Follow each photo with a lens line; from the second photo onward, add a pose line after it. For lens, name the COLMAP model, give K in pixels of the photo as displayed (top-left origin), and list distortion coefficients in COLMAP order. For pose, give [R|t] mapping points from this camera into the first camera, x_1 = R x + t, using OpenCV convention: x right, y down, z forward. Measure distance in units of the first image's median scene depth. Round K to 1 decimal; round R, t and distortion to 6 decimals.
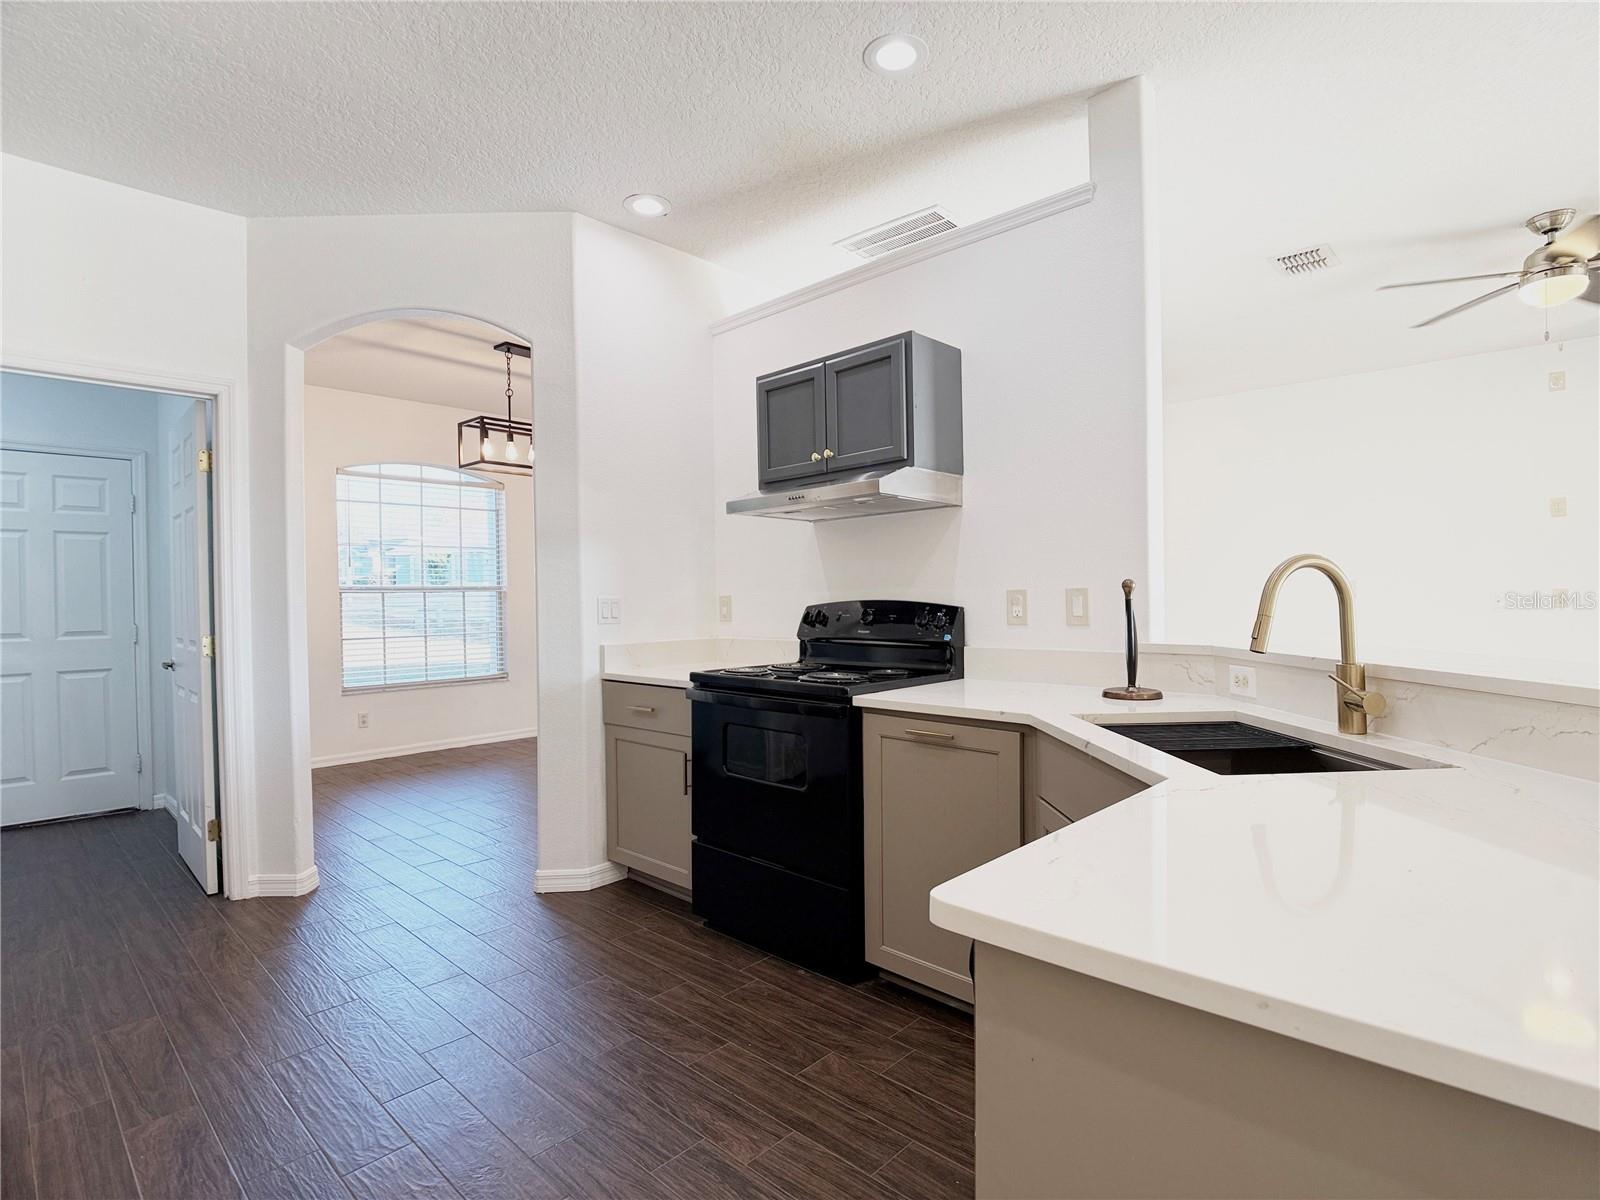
lens RADIAL K [[813.0, 0, 805.5], [0, 813.0, 593.5], [0, 0, 1]] dist [-0.034294, -0.001280]
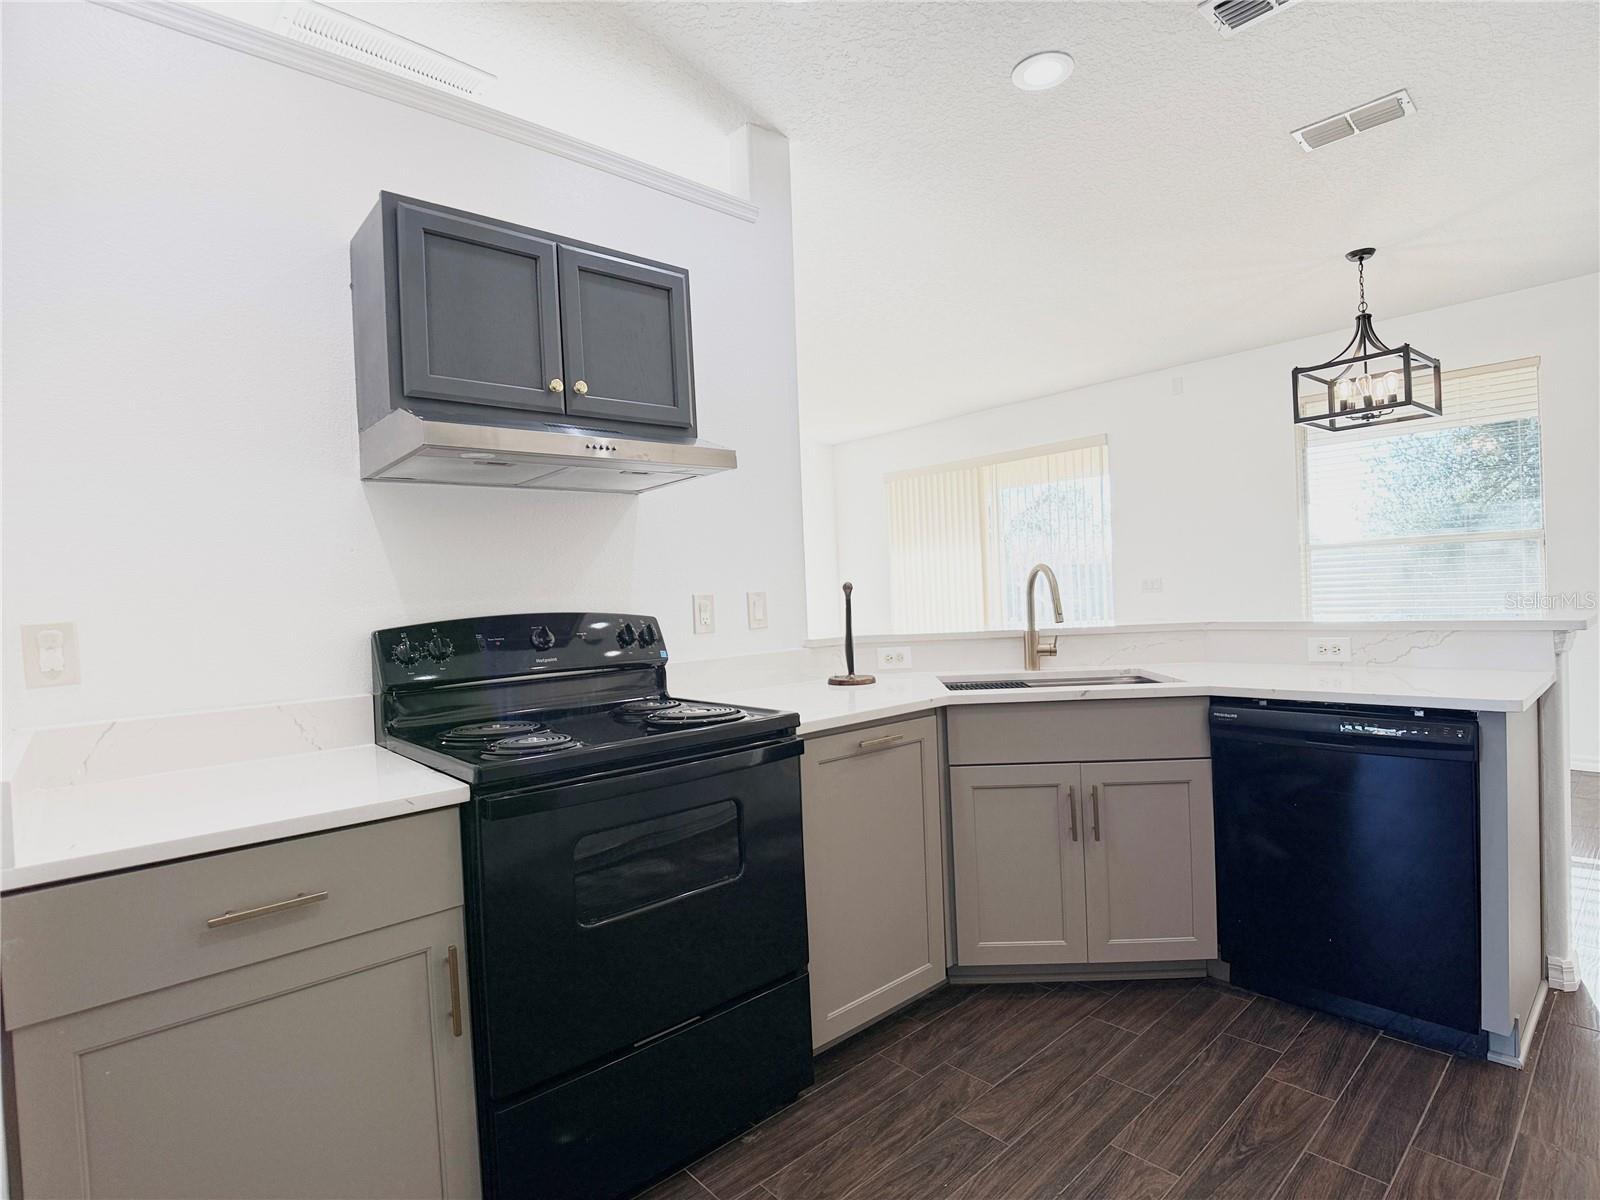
lens RADIAL K [[813.0, 0, 805.7], [0, 813.0, 608.5], [0, 0, 1]] dist [-0.034294, -0.001280]
pose [[0.085486, -0.007016, 0.996315, -0.767455], [0.043479, 0.999049, 0.003304, 0.014401], [-0.995390, 0.043037, 0.085709, 0.978906]]
